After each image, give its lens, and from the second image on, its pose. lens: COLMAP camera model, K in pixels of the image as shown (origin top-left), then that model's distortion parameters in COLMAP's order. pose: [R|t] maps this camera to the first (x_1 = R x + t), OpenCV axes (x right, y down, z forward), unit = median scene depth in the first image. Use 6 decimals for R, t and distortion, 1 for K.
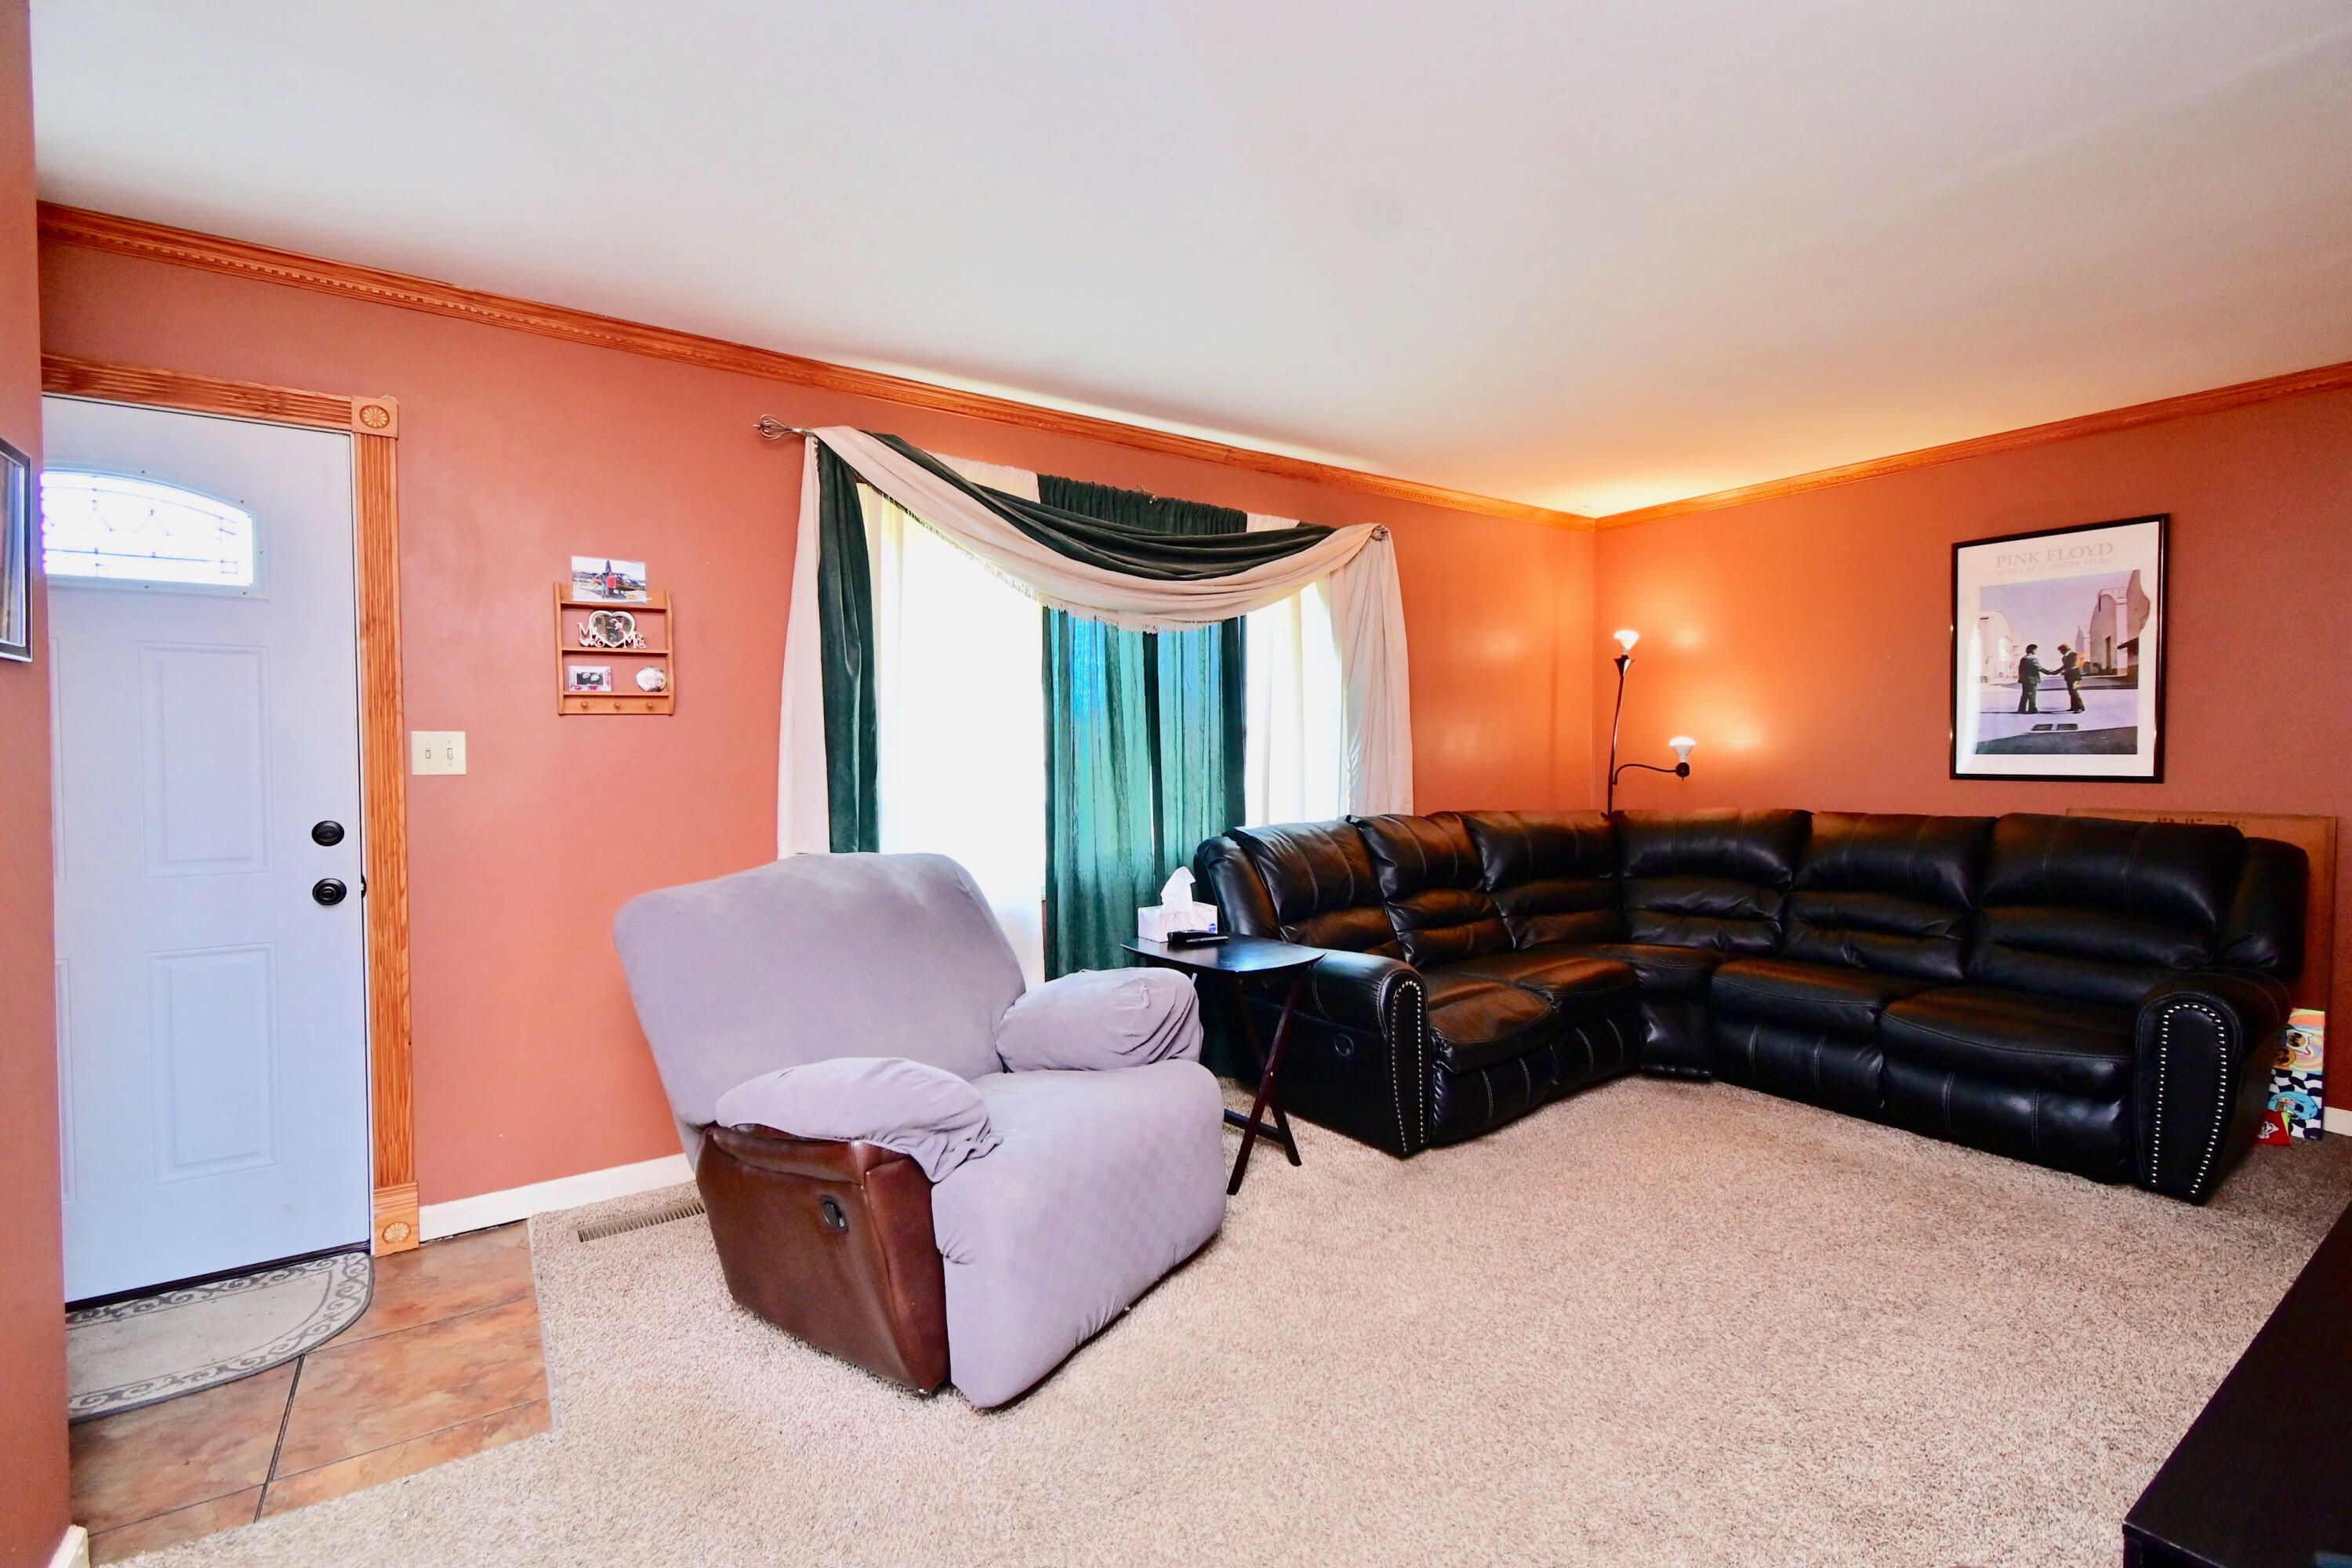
lens RADIAL K [[1071.1, 0, 1185.6], [0, 1071.1, 769.3], [0, 0, 1]] dist [0.000474, 0.000424]
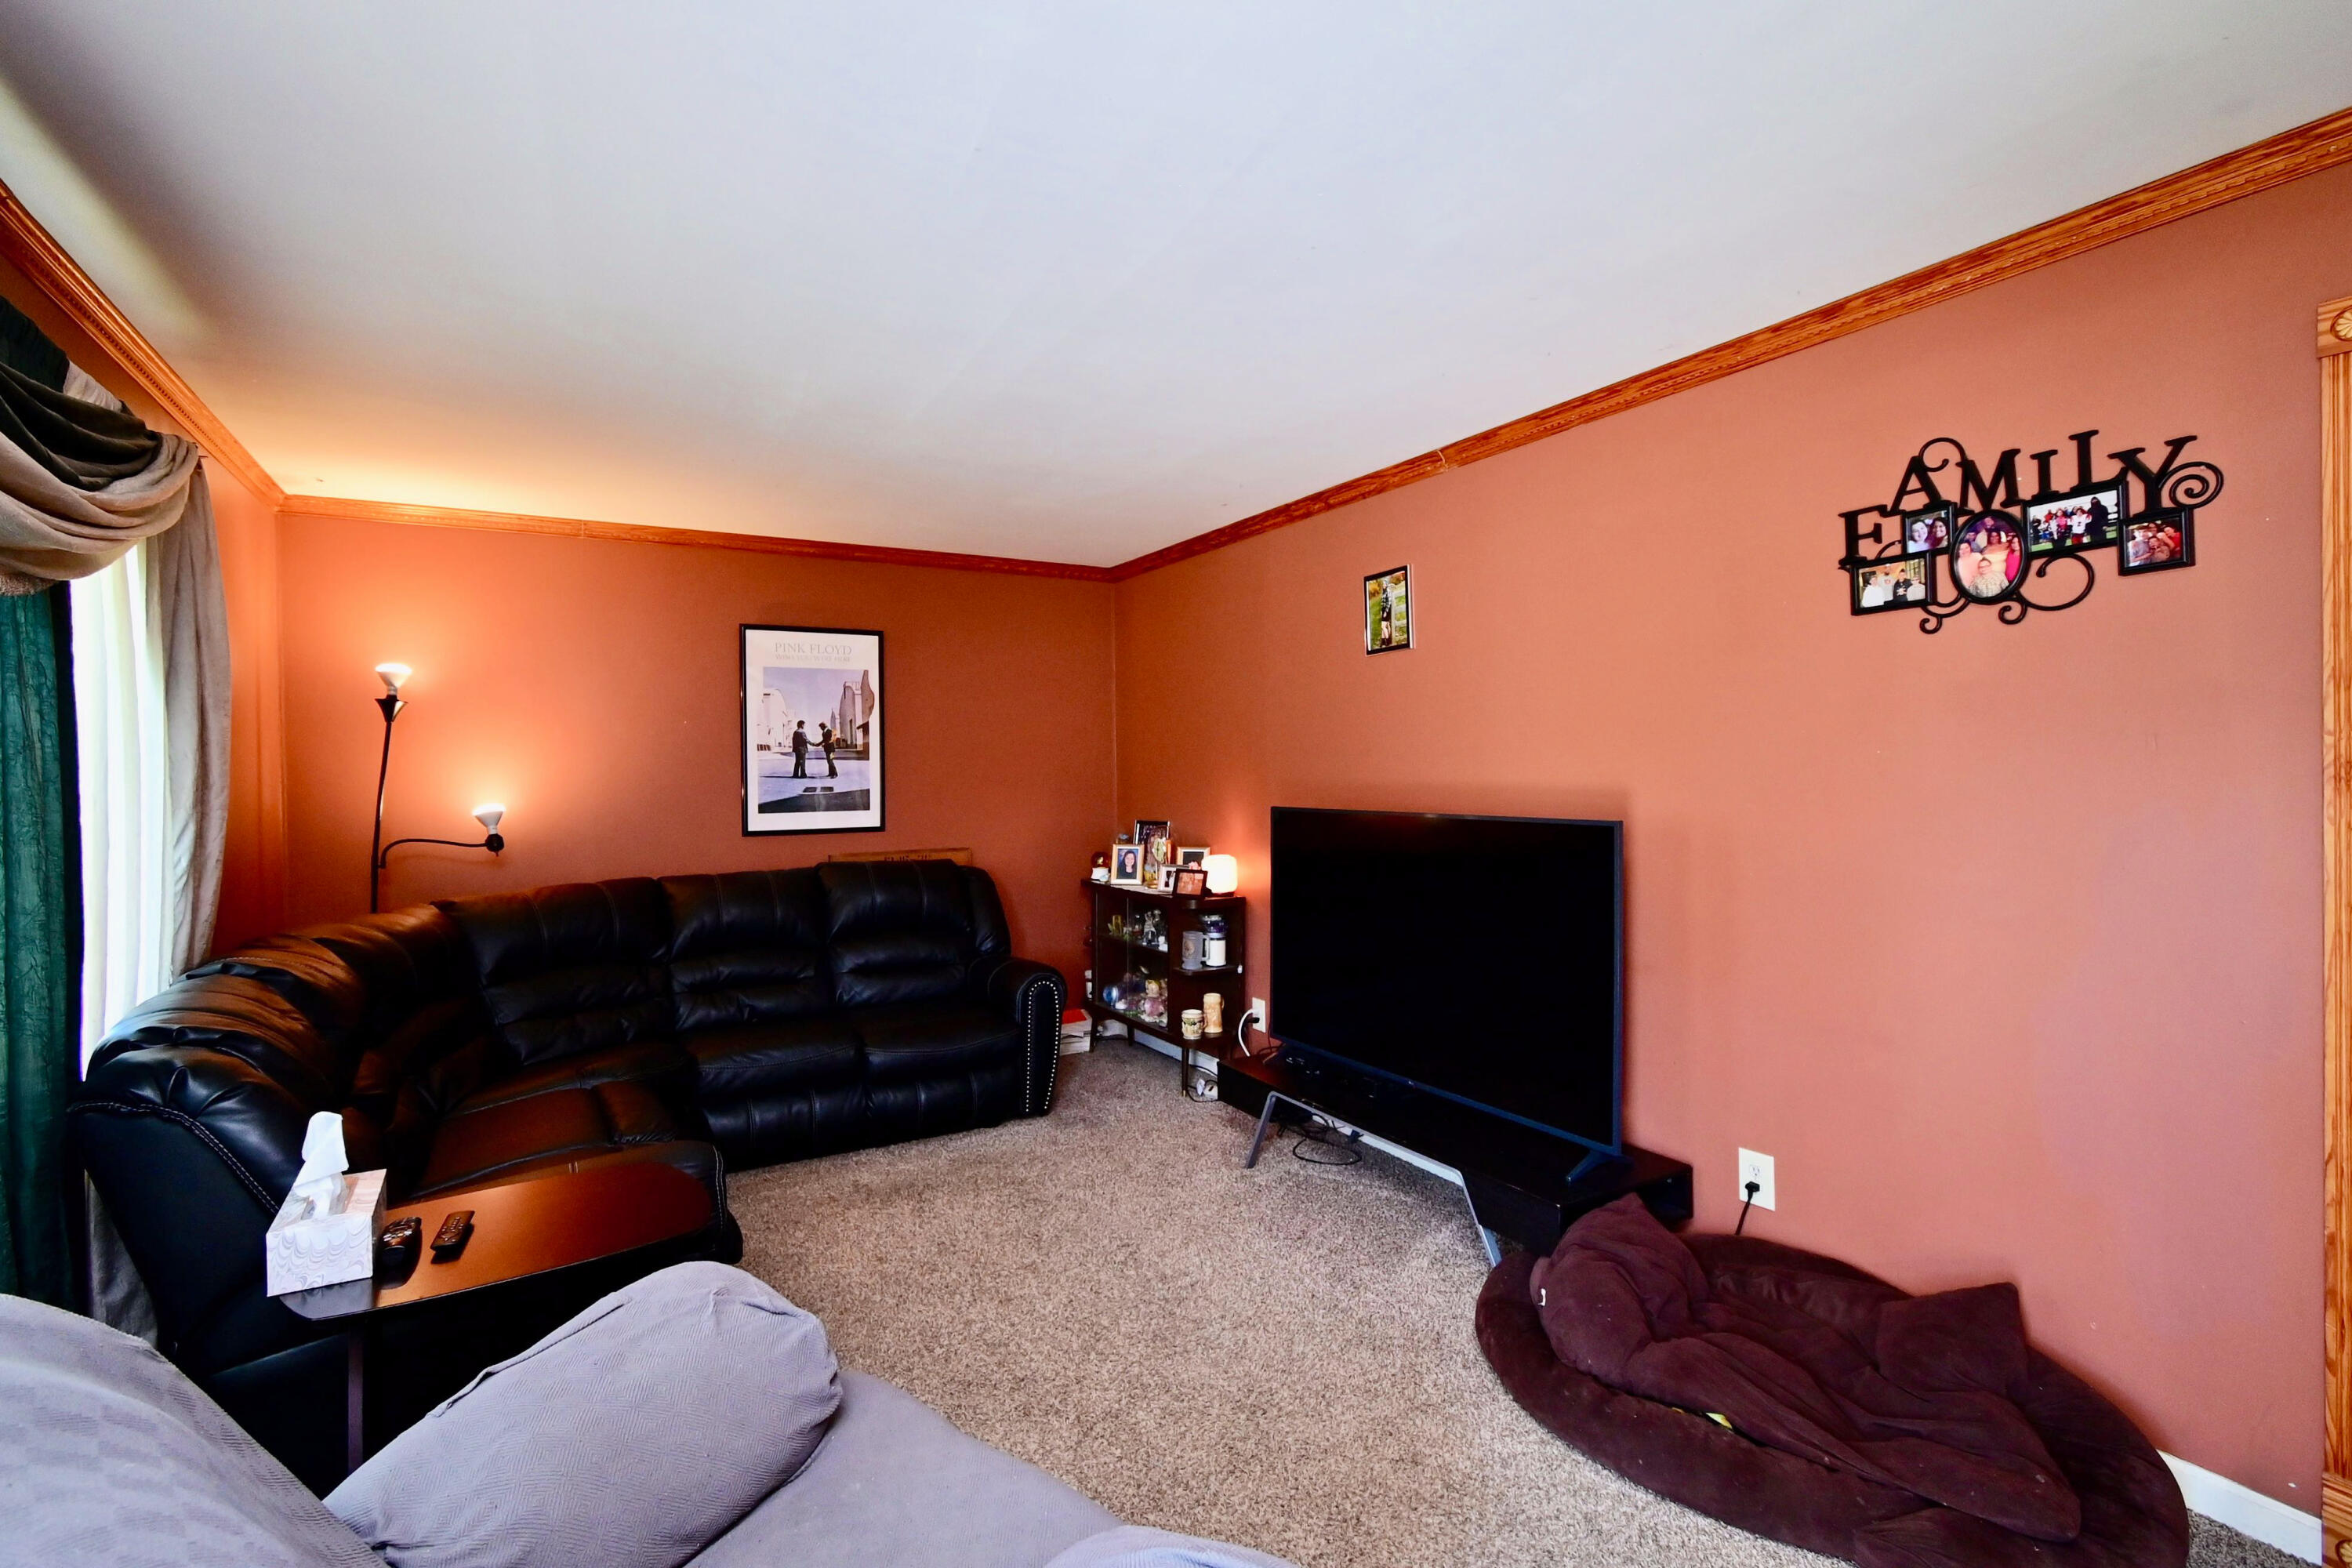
lens RADIAL K [[1071.1, 0, 1185.6], [0, 1071.1, 769.3], [0, 0, 1]] dist [0.000474, 0.000424]
pose [[0.090869, 0.011468, 0.995797, -0.370028], [0.036605, 0.999219, -0.014848, -0.029153], [-0.995190, 0.037801, 0.090379, 0.476408]]
